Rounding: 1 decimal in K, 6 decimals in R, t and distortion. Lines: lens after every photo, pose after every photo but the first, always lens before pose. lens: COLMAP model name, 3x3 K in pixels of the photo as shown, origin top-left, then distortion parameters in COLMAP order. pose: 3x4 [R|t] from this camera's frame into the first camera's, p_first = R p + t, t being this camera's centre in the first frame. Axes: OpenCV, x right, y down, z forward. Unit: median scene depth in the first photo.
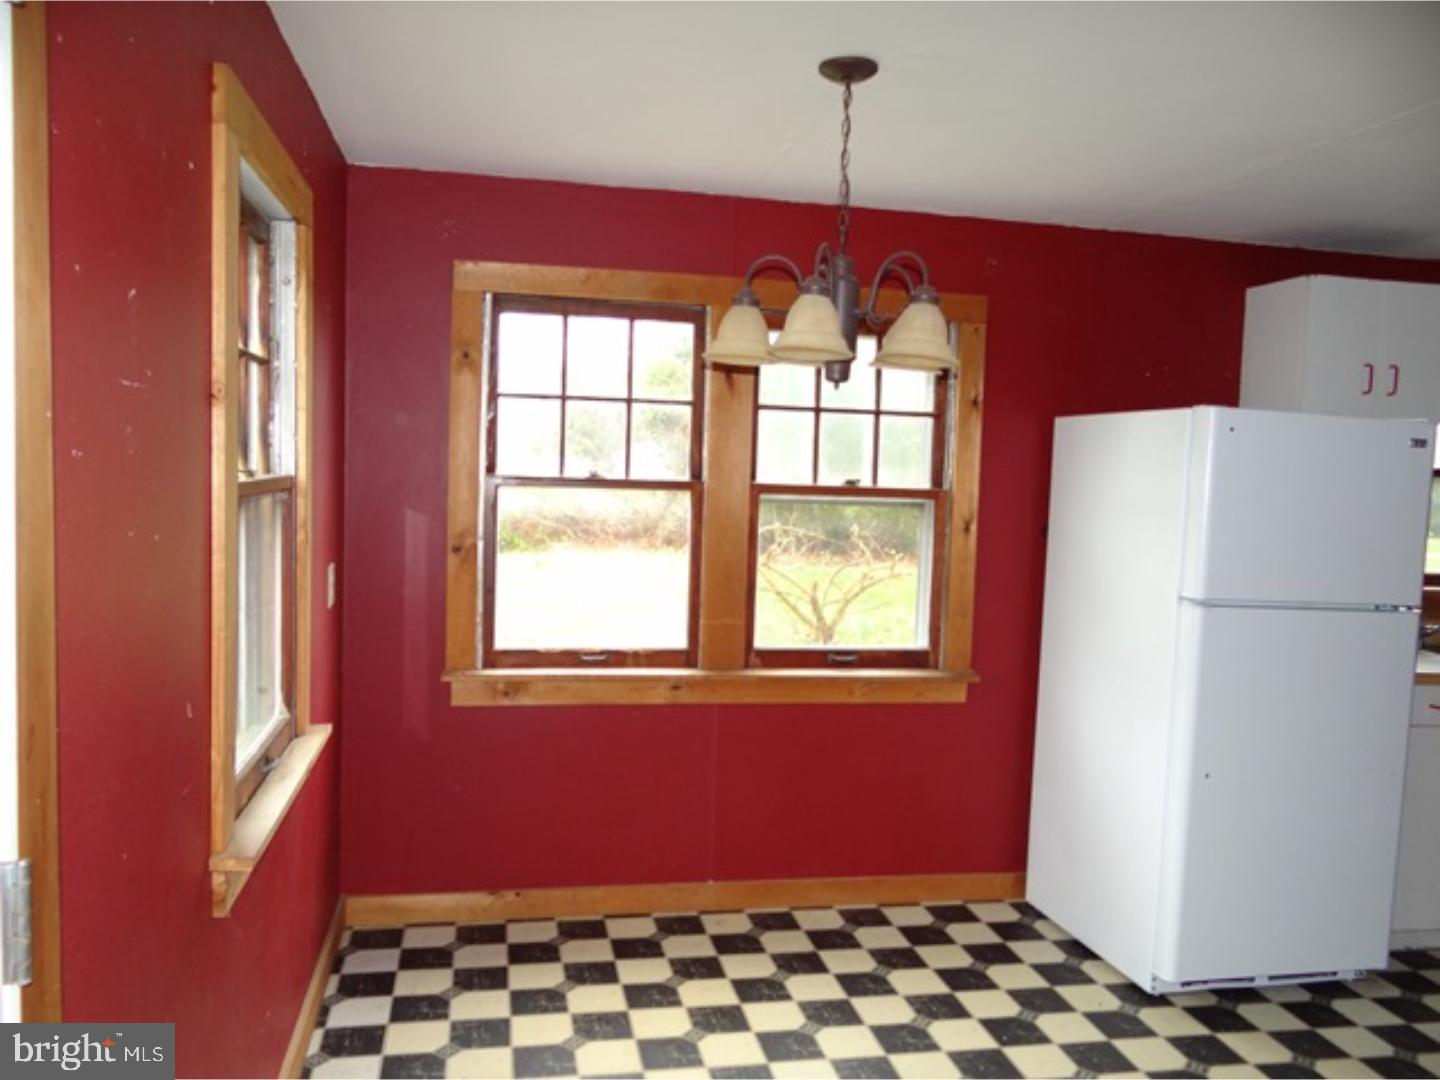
lens RADIAL K [[1127.3, 0, 718.8], [0, 1127.3, 540.5], [0, 0, 1]] dist [-0.011324, -0.015044]
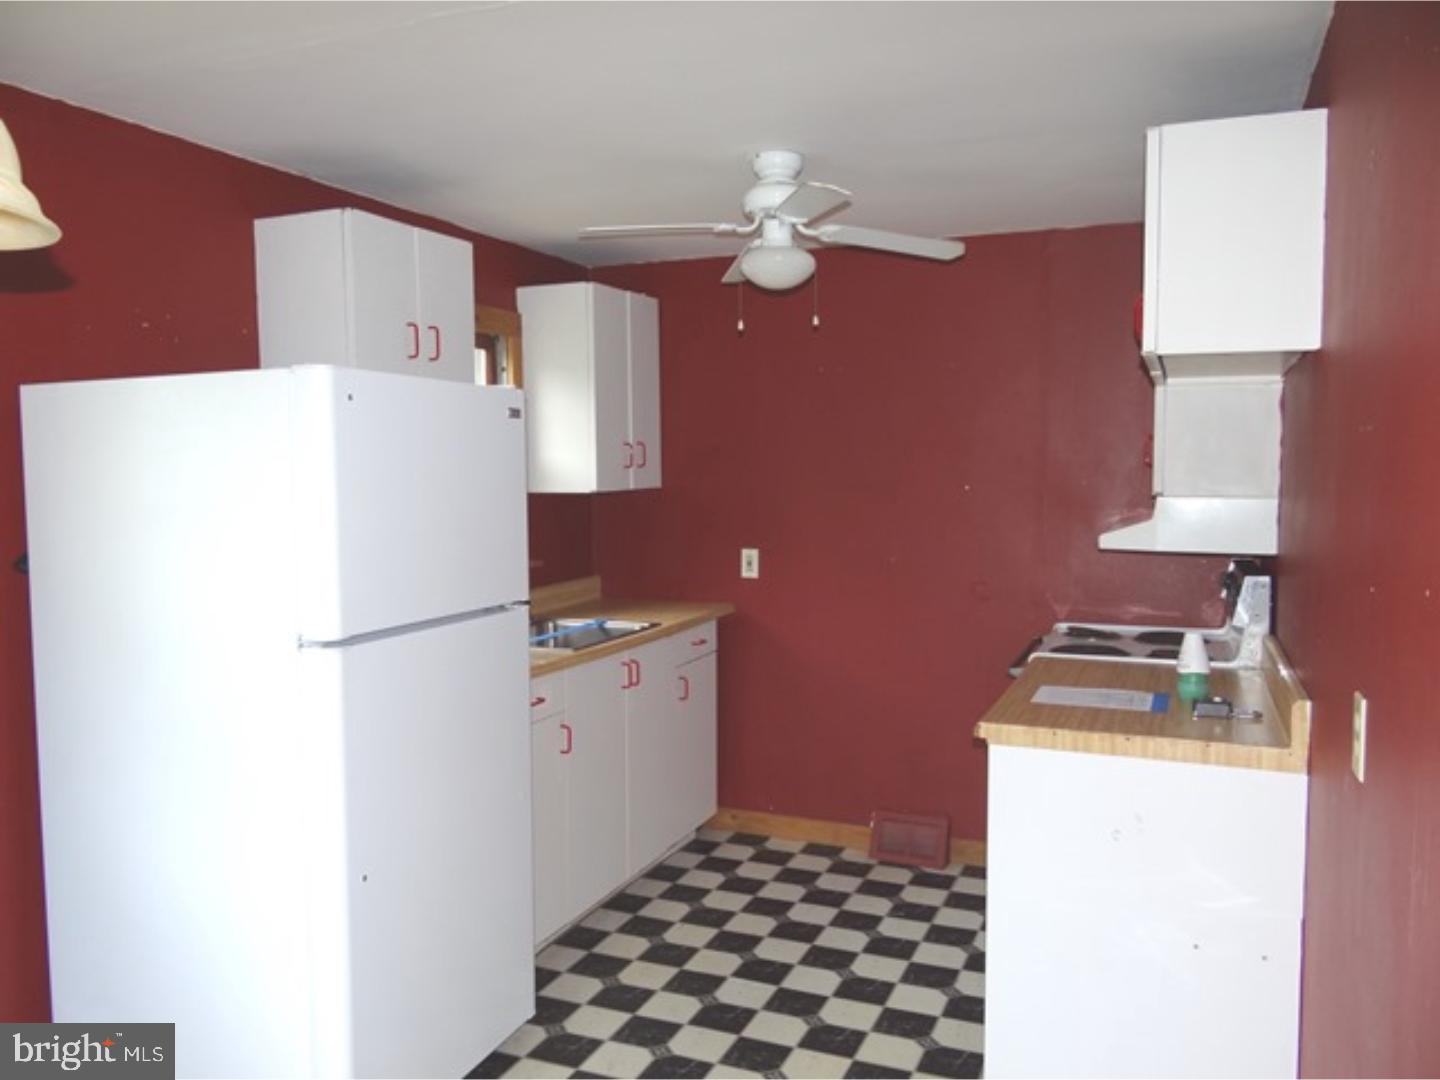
lens RADIAL K [[1127.3, 0, 717.0], [0, 1127.3, 546.2], [0, 0, 1]] dist [-0.011324, -0.015044]
pose [[0.571357, -0.109201, 0.813404, -0.000266], [0.092599, 0.993357, 0.068316, -0.026125], [-0.815461, 0.036287, 0.577673, 0.323641]]
